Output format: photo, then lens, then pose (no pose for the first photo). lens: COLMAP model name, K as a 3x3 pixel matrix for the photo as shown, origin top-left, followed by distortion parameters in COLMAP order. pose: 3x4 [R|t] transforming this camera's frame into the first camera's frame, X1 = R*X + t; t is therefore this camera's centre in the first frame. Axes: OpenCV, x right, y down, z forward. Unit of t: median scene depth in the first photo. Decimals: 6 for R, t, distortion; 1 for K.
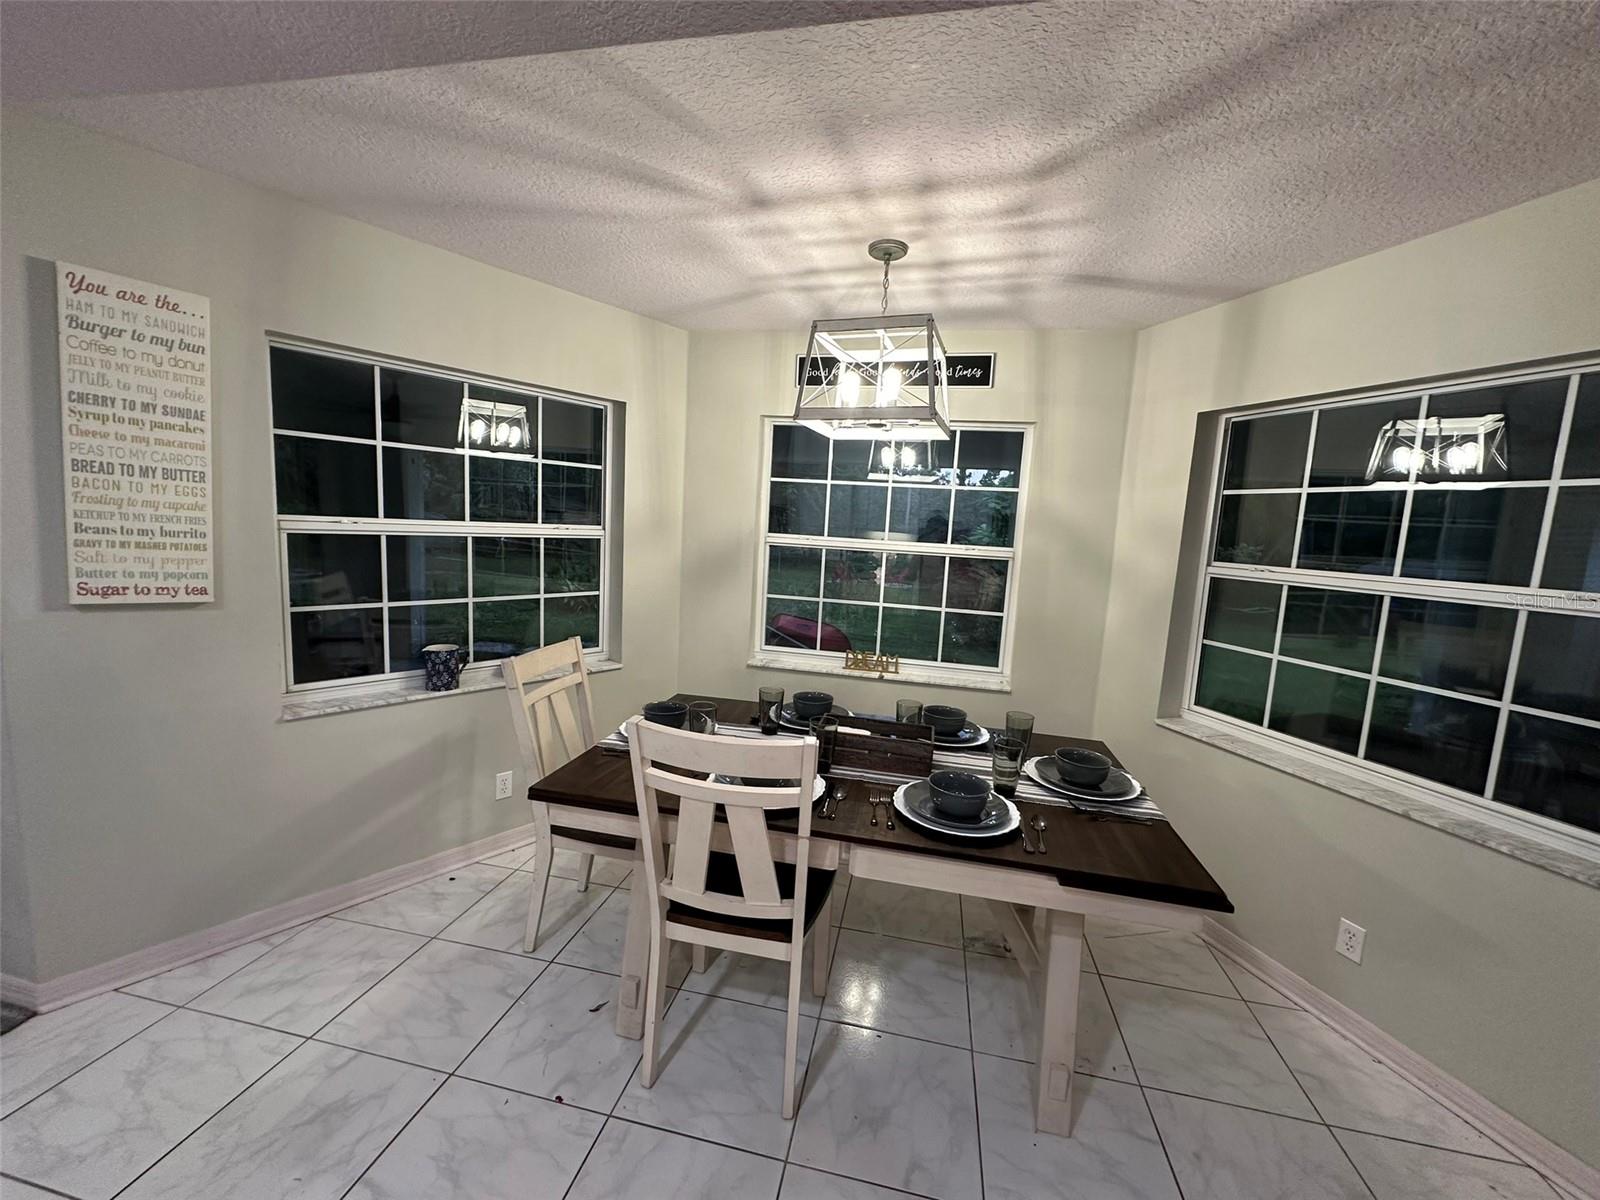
lens RADIAL K [[629.9, 0, 783.3], [0, 629.9, 607.3], [0, 0, 1]] dist [0.002688, -0.001233]
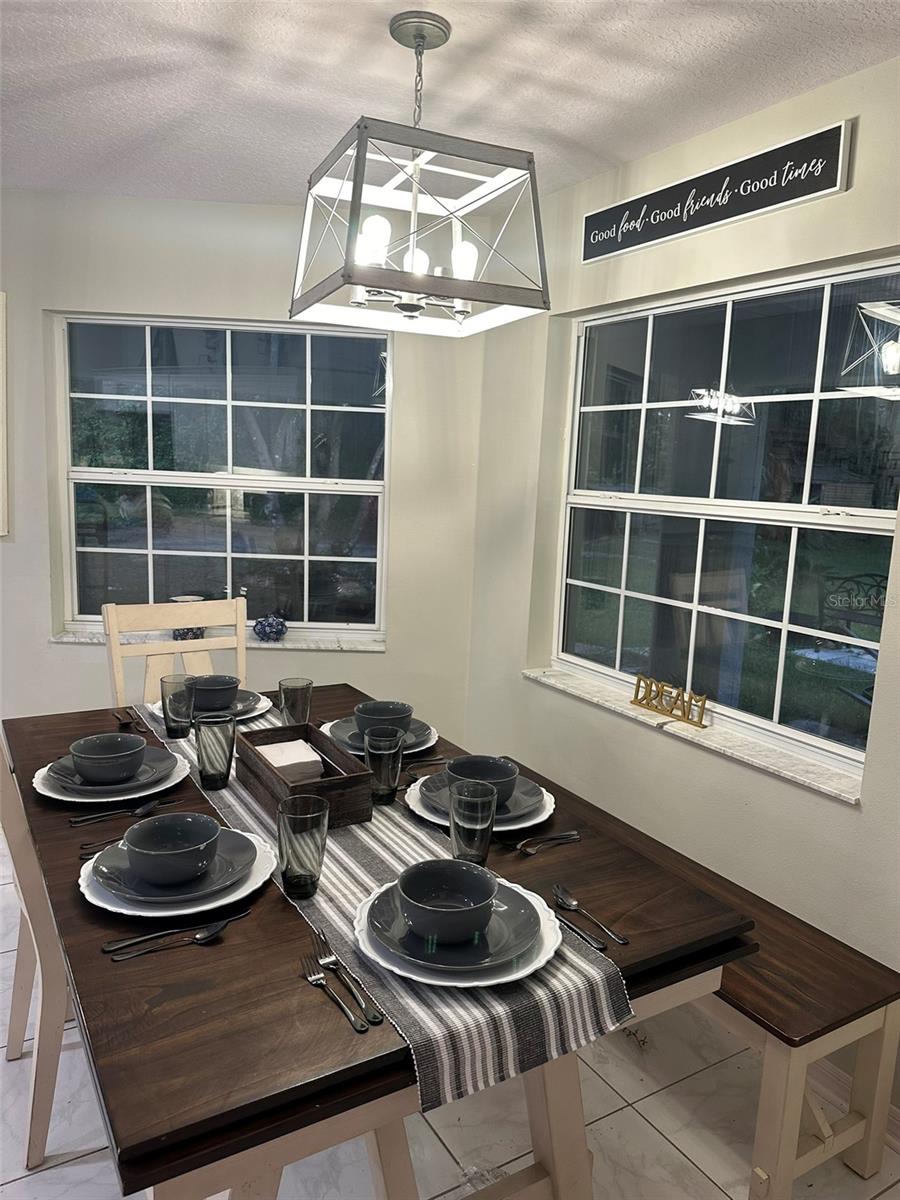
lens RADIAL K [[825.5, 0, 447.0], [0, 825.5, 603.8], [0, 0, 1]] dist [0.039882, -0.037428]
pose [[0.696032, 0.092855, -0.711982, 0.761273], [-0.099100, 0.994536, 0.032825, -0.013182], [0.711139, 0.047710, 0.701430, 0.404334]]
